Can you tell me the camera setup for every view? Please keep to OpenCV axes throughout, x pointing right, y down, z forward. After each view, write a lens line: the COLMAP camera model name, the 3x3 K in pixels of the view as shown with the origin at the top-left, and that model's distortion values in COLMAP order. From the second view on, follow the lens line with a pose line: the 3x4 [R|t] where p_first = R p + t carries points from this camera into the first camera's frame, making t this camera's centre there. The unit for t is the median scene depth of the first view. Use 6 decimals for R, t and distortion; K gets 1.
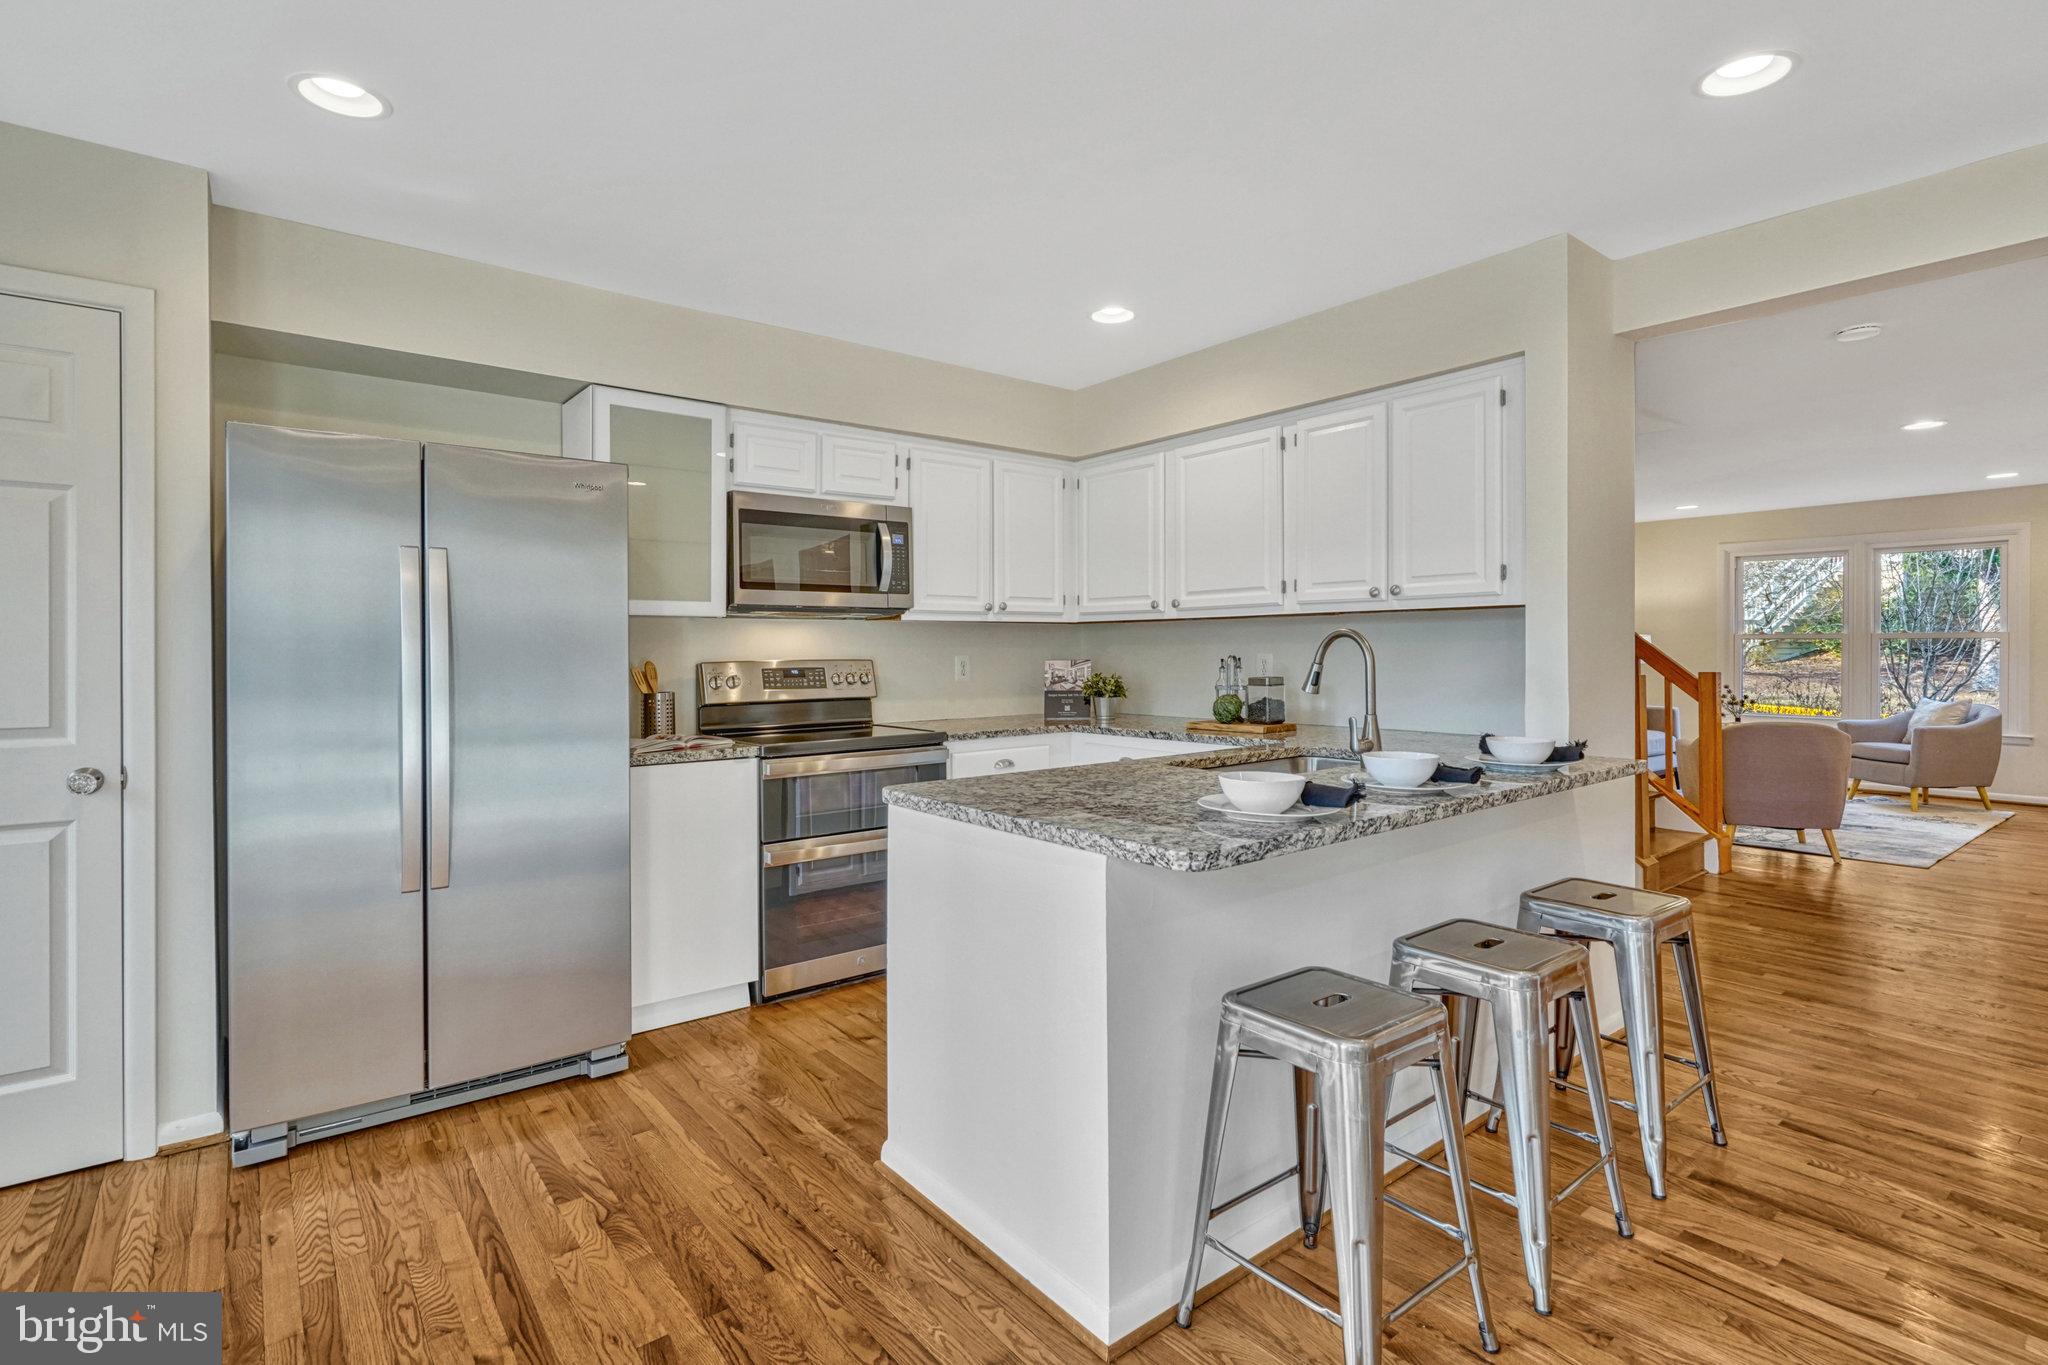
lens RADIAL K [[983.1, 0, 1025.0], [0, 983.1, 641.7], [0, 0, 1]] dist [-0.006274, 0.000001]
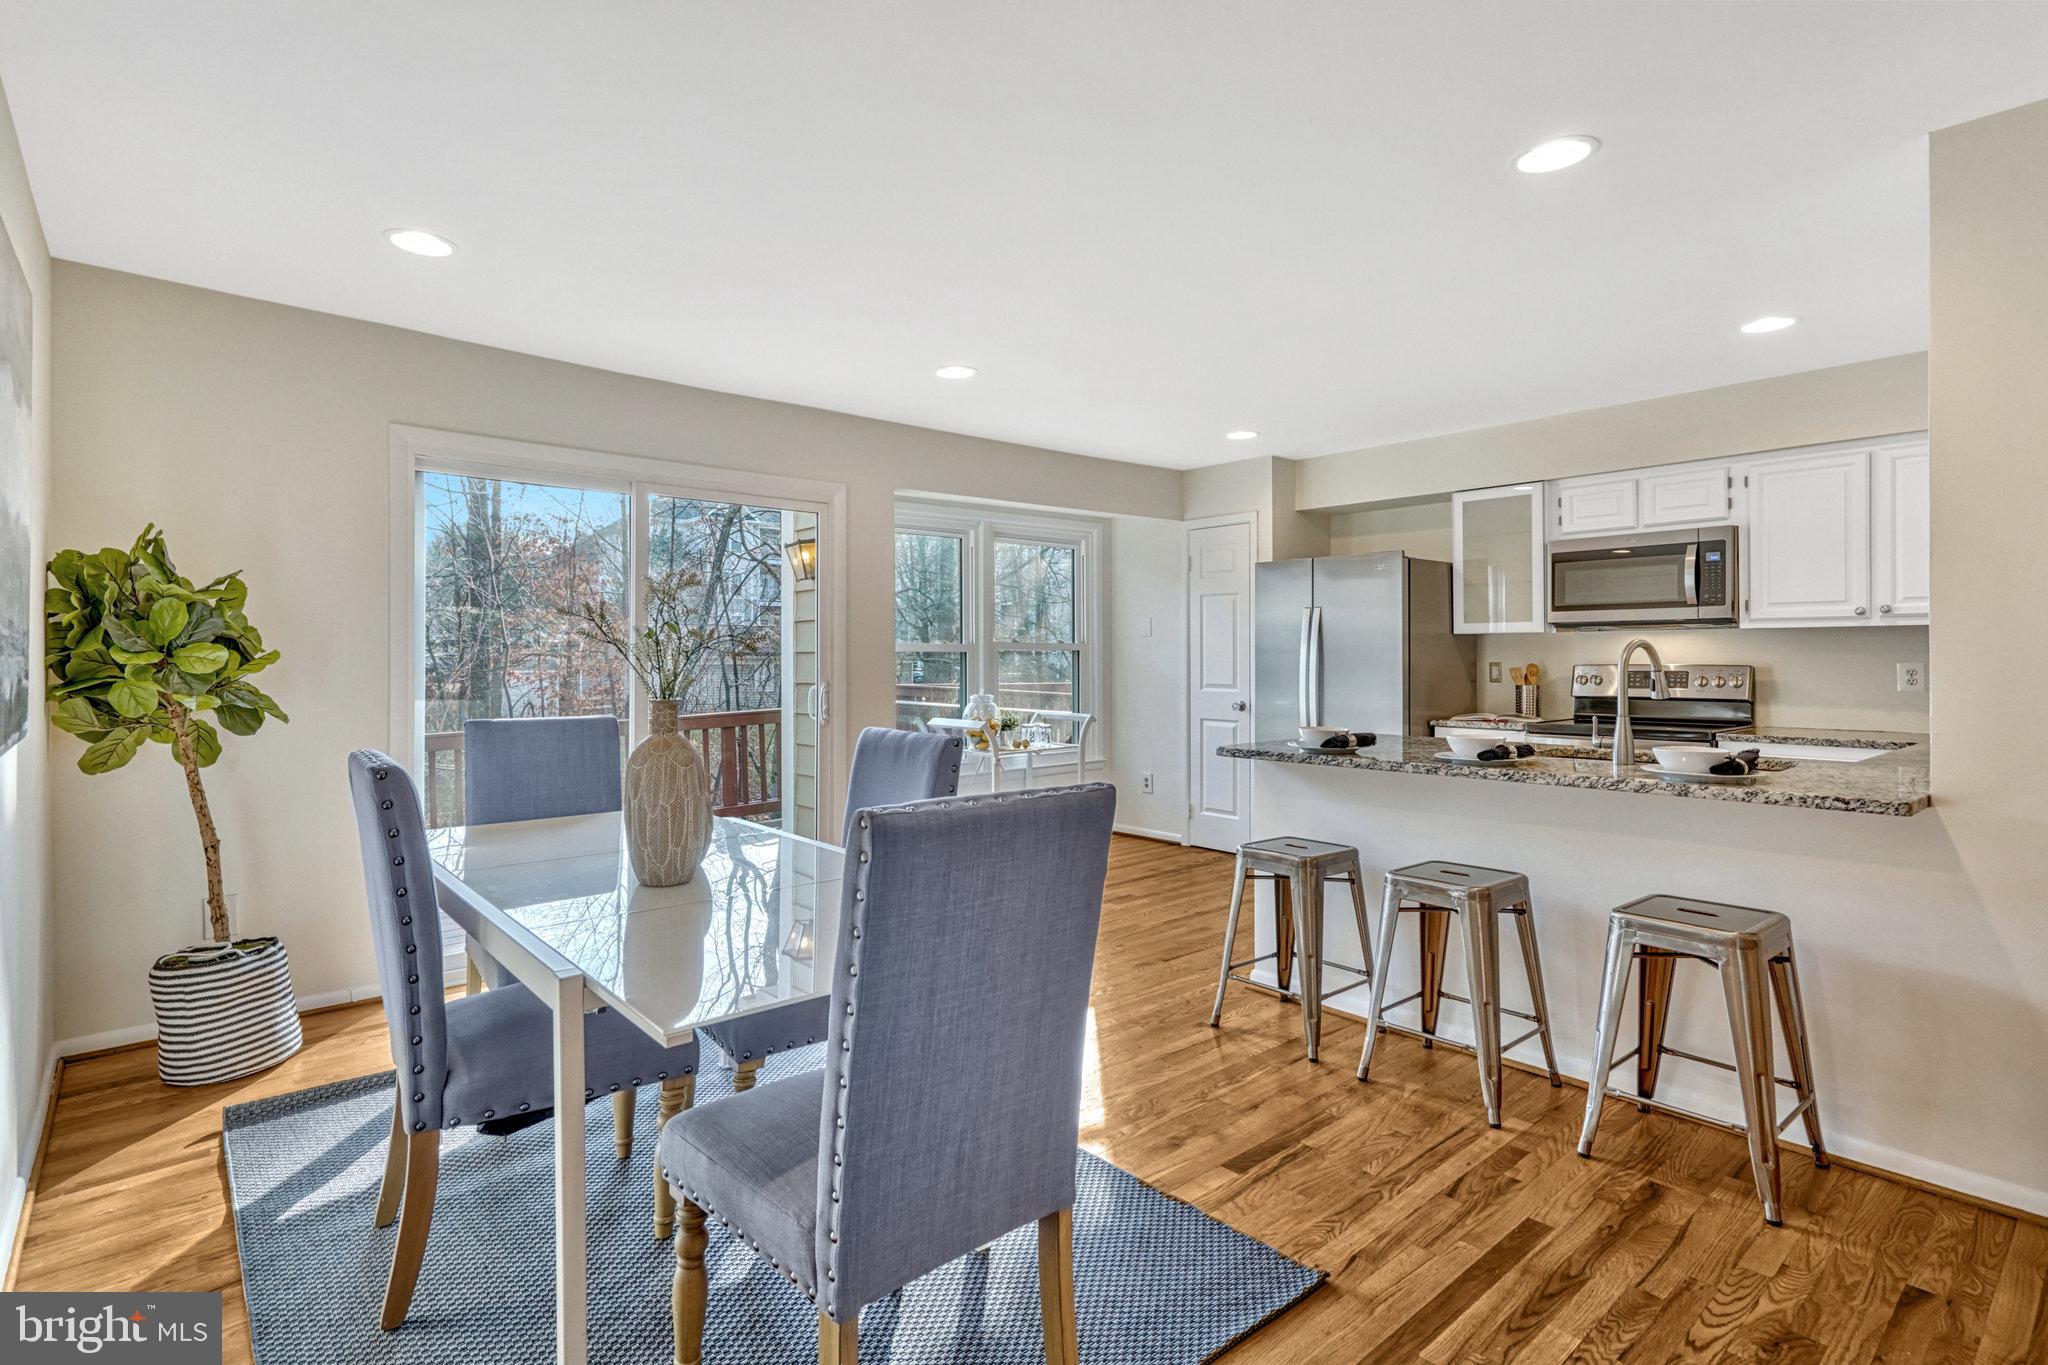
lens RADIAL K [[981.7, 0, 1028.1], [0, 981.7, 660.0], [0, 0, 1]] dist [-0.000453, 0.000170]
pose [[0.046794, 0.003737, -0.998898, 1.081771], [0.006213, 0.999973, 0.004032, 0.002915], [0.998885, -0.006395, 0.046770, 0.208377]]
